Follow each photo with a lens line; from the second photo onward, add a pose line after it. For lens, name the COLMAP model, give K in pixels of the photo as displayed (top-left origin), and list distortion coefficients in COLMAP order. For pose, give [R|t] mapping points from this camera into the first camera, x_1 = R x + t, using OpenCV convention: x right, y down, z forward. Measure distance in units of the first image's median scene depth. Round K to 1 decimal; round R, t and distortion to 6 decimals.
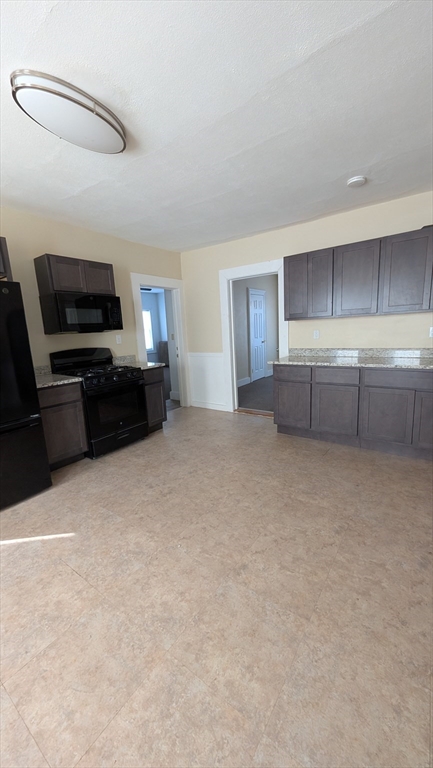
lens RADIAL K [[293.6, 0, 217.6], [0, 293.6, 383.0], [0, 0, 1]] dist [0.004045, -0.000129]
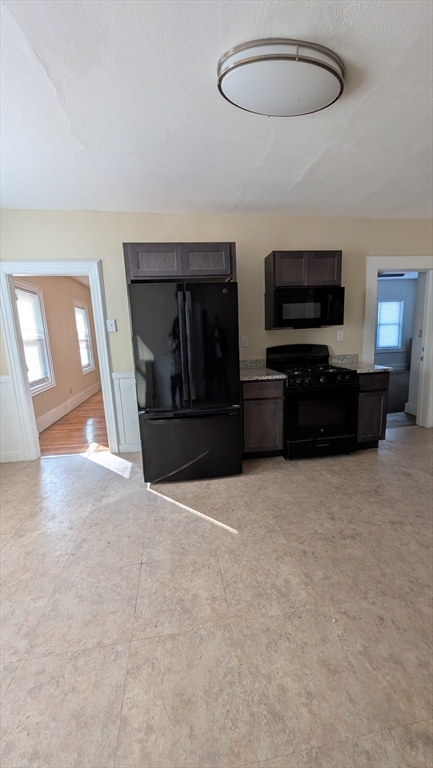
lens RADIAL K [[293.6, 0, 217.6], [0, 293.6, 383.0], [0, 0, 1]] dist [0.004045, -0.000129]
pose [[0.699962, 0.138230, -0.700675, 0.064441], [-0.124164, 0.989703, 0.071211, -0.033976], [0.703304, 0.037154, 0.709918, 0.157469]]
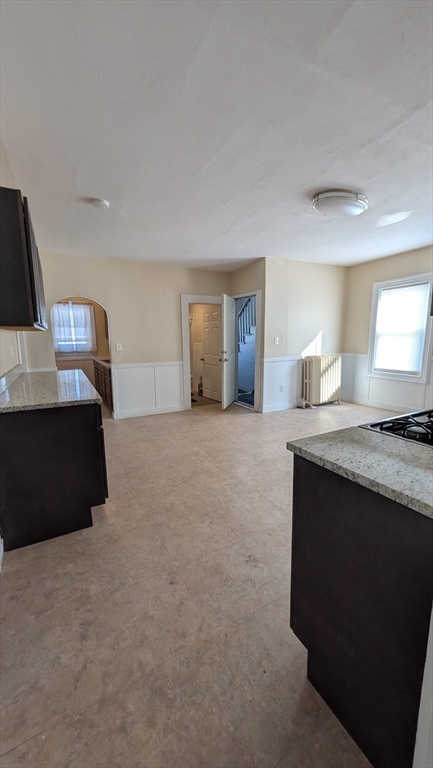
lens RADIAL K [[293.6, 0, 217.6], [0, 293.6, 383.0], [0, 0, 1]] dist [0.004045, -0.000129]
pose [[-0.899487, -0.010042, 0.436832, -0.324278], [0.134108, 0.945139, 0.297870, -0.286817], [-0.415858, 0.326513, -0.848794, 1.668599]]
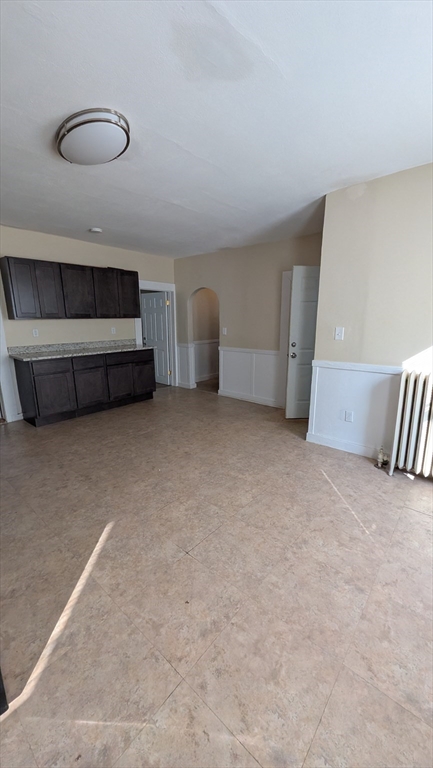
lens RADIAL K [[293.6, 0, 217.6], [0, 293.6, 383.0], [0, 0, 1]] dist [0.004045, -0.000129]
pose [[0.086107, -0.168083, 0.982005, -0.953665], [0.186078, 0.971035, 0.149889, -0.025892], [-0.978755, 0.169823, 0.114889, 0.299221]]
